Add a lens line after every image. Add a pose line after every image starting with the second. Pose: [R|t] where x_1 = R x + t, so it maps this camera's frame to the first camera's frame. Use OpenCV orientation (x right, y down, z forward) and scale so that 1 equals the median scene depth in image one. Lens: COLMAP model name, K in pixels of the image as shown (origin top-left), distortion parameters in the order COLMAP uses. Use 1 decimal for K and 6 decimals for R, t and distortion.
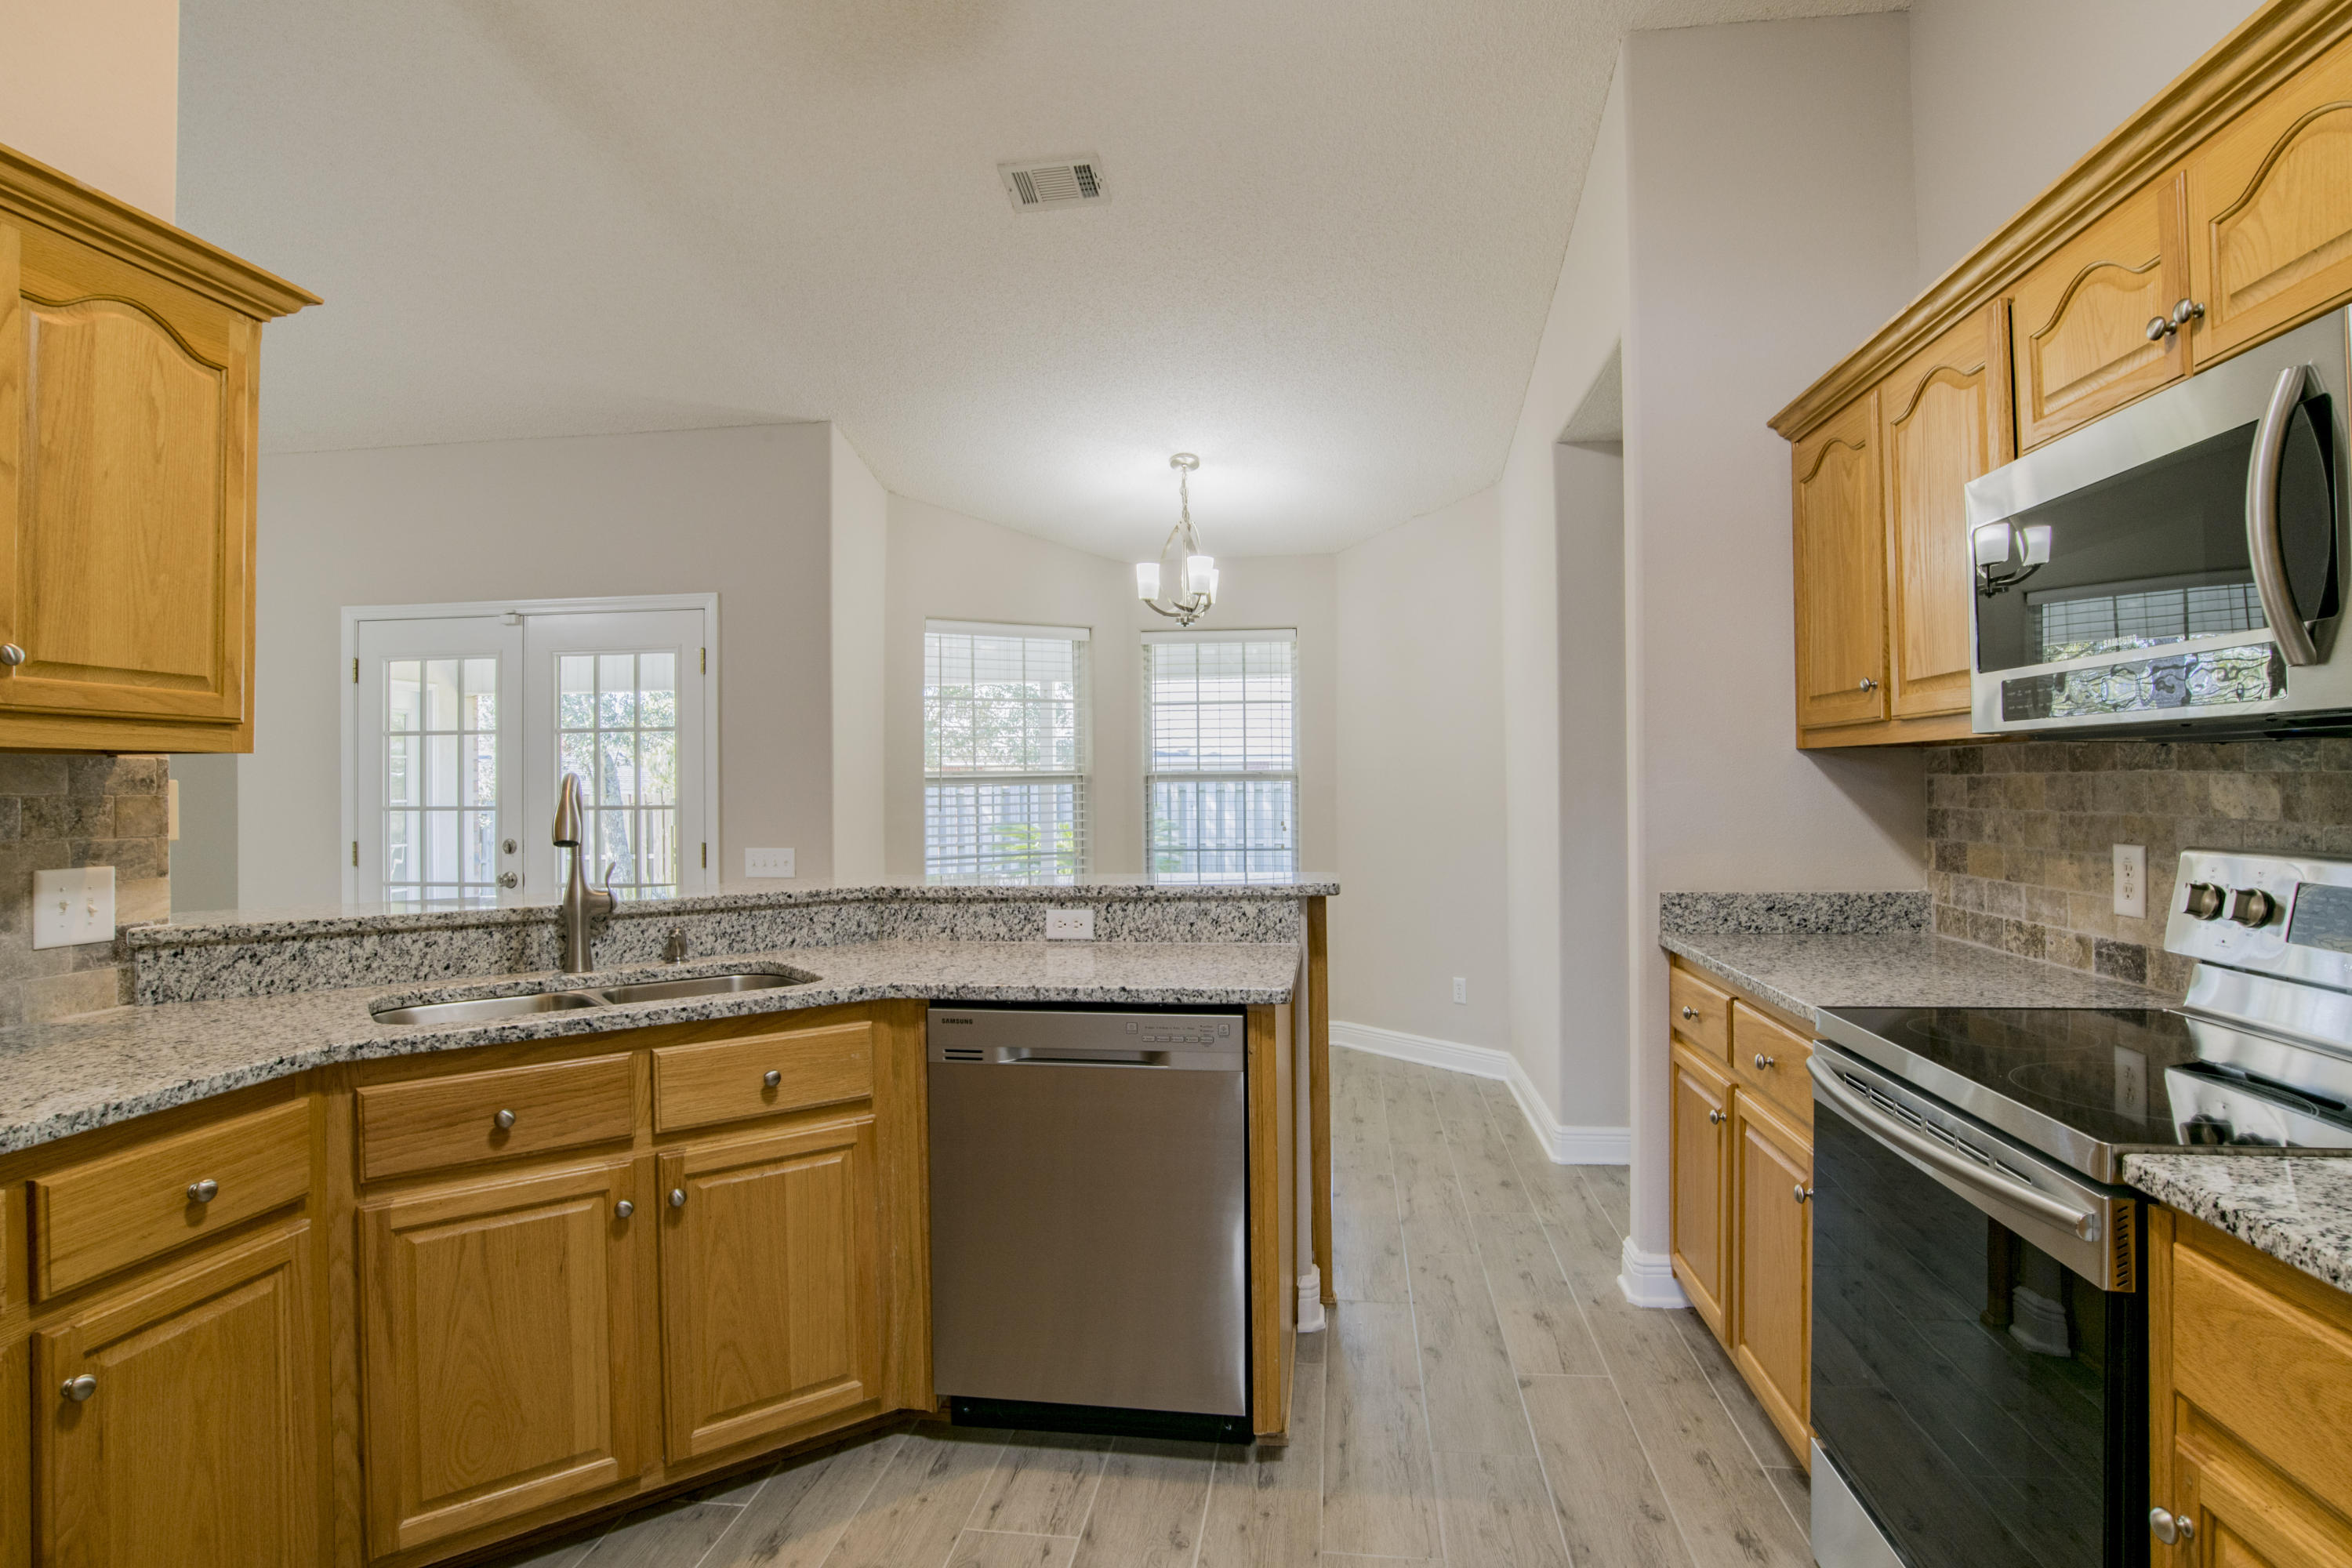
lens RADIAL K [[1208.0, 0, 1170.7], [0, 1208.0, 778.4], [0, 0, 1]] dist [-0.058355, 0.016820]
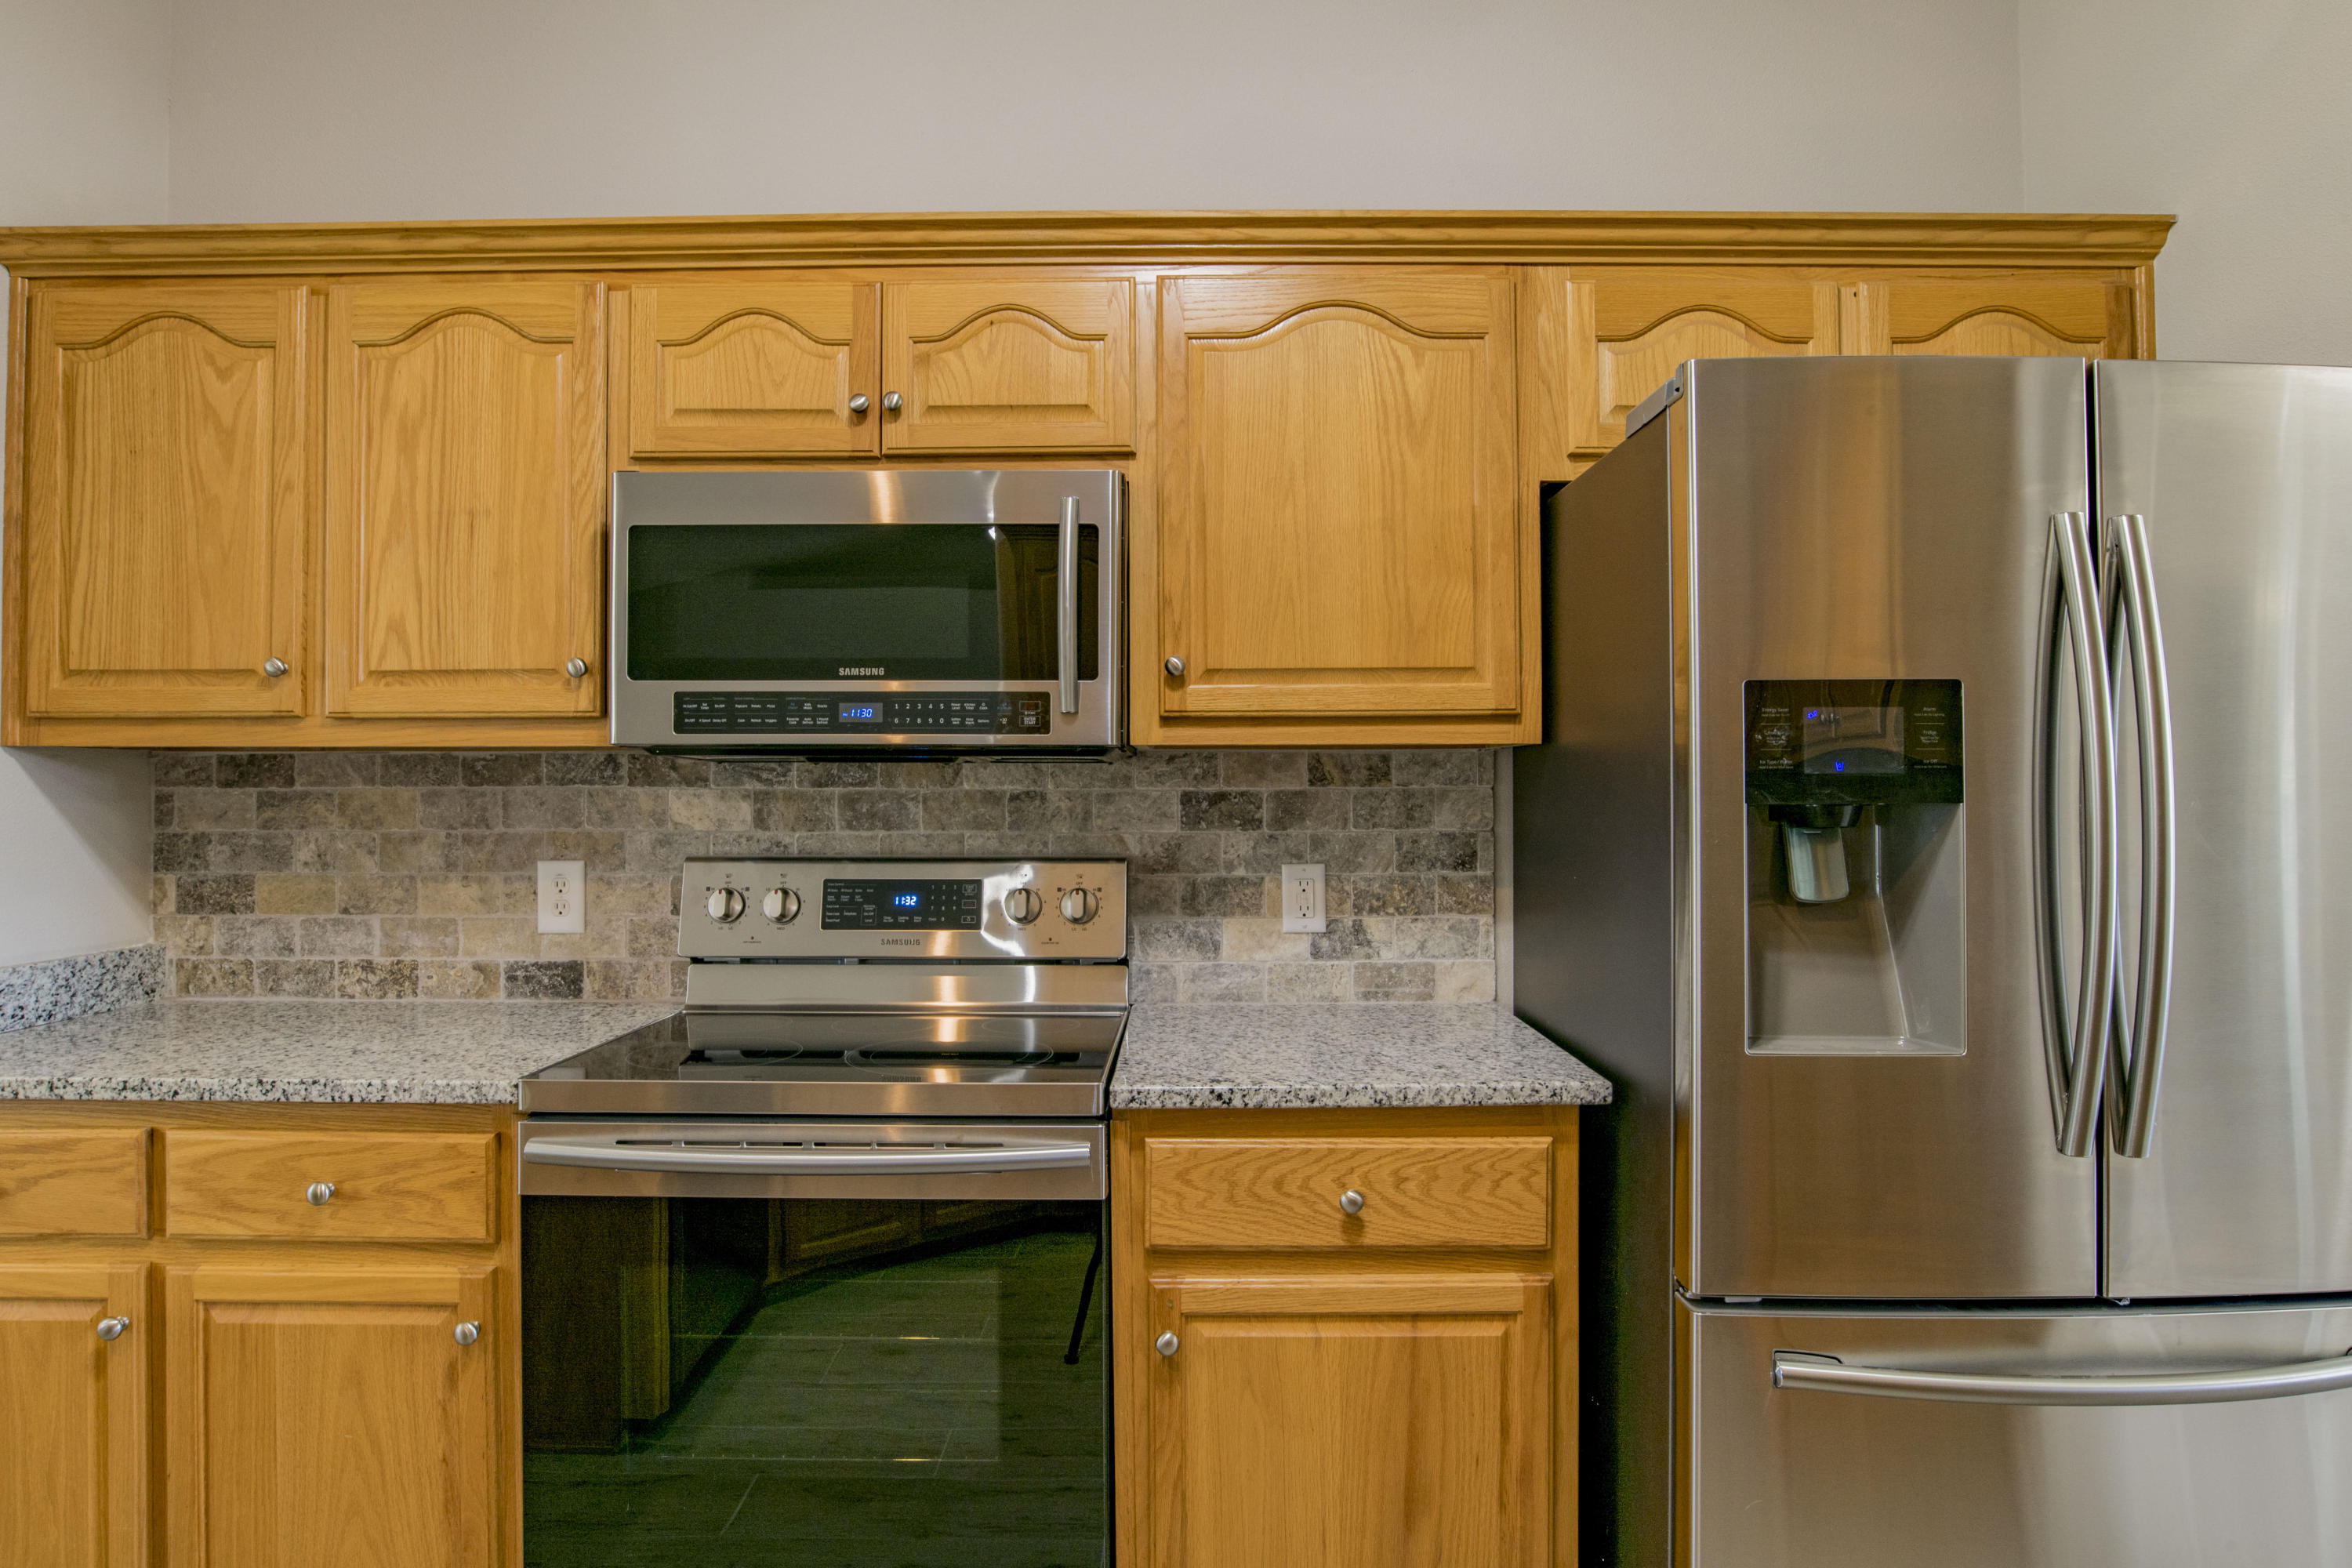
lens RADIAL K [[1328.4, 0, 1179.3], [0, 1328.4, 780.6], [0, 0, 1]] dist [-0.008380, -0.001456]
pose [[-0.118738, 0.016771, 0.992784, -0.341011], [-0.002665, 0.999848, -0.017209, 0.006441], [-0.992922, -0.004689, -0.118675, 0.583657]]
